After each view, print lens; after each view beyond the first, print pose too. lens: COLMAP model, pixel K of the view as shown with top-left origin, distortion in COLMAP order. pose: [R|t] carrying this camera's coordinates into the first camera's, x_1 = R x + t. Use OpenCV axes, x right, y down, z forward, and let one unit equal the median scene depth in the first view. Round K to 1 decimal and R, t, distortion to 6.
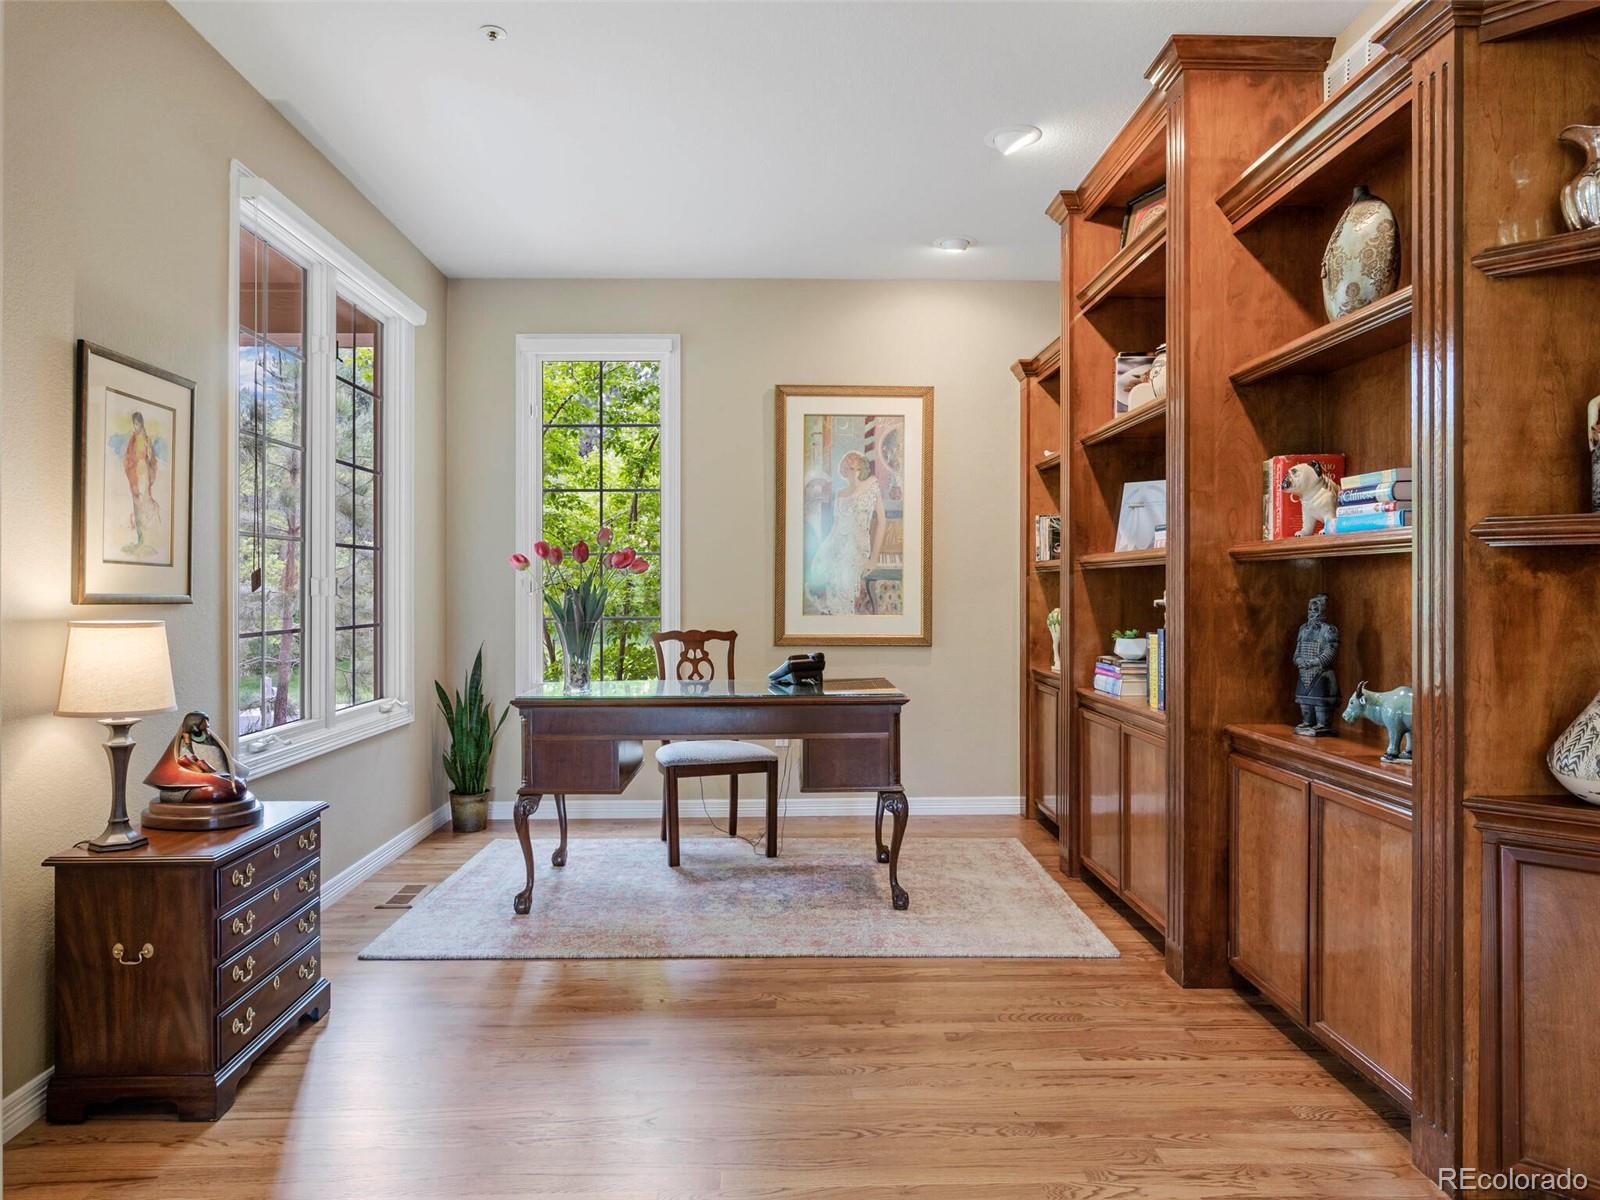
lens RADIAL K [[942.3, 0, 796.5], [0, 942.3, 595.5], [0, 0, 1]] dist [-0.001465, -0.000389]
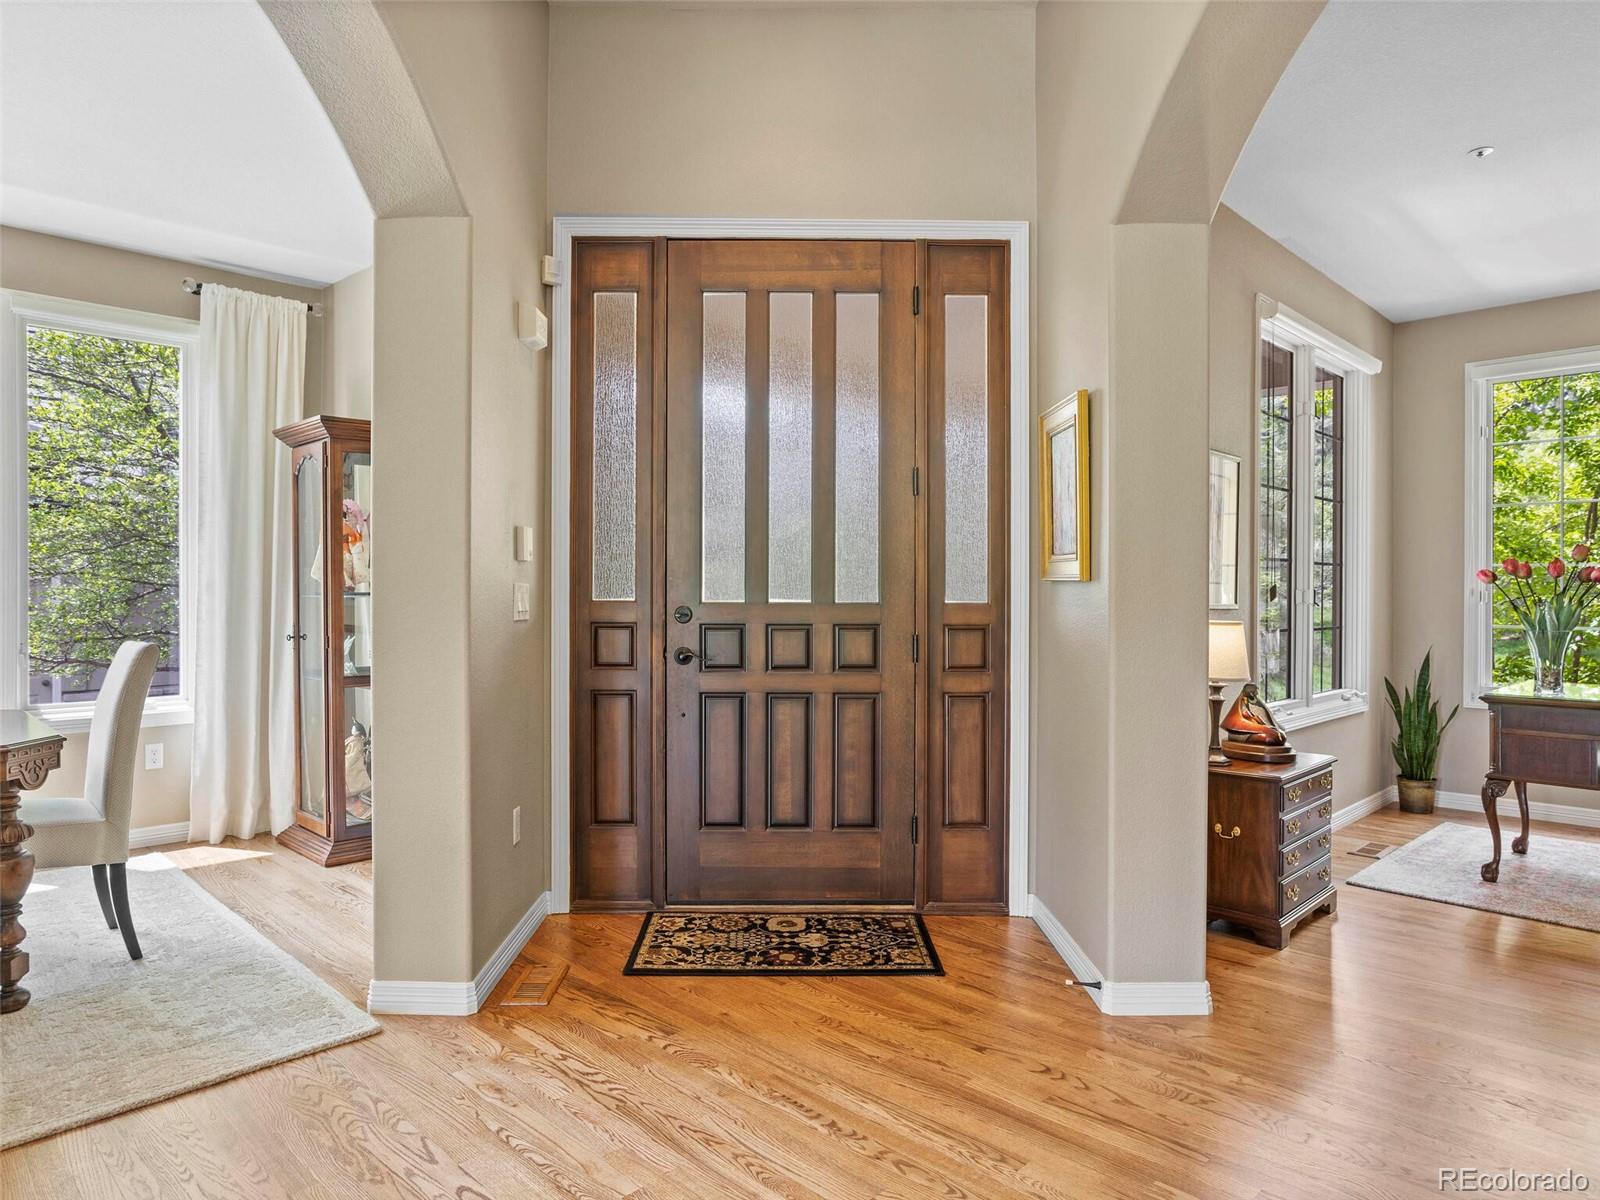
lens RADIAL K [[990.6, 0, 798.9], [0, 990.6, 599.2], [0, 0, 1]] dist [-0.012906, 0.005916]
pose [[0.685200, 0.007384, -0.728318, 0.006048], [-0.005535, 0.999973, 0.004931, -0.009544], [0.728334, 0.000652, 0.685222, -0.441177]]
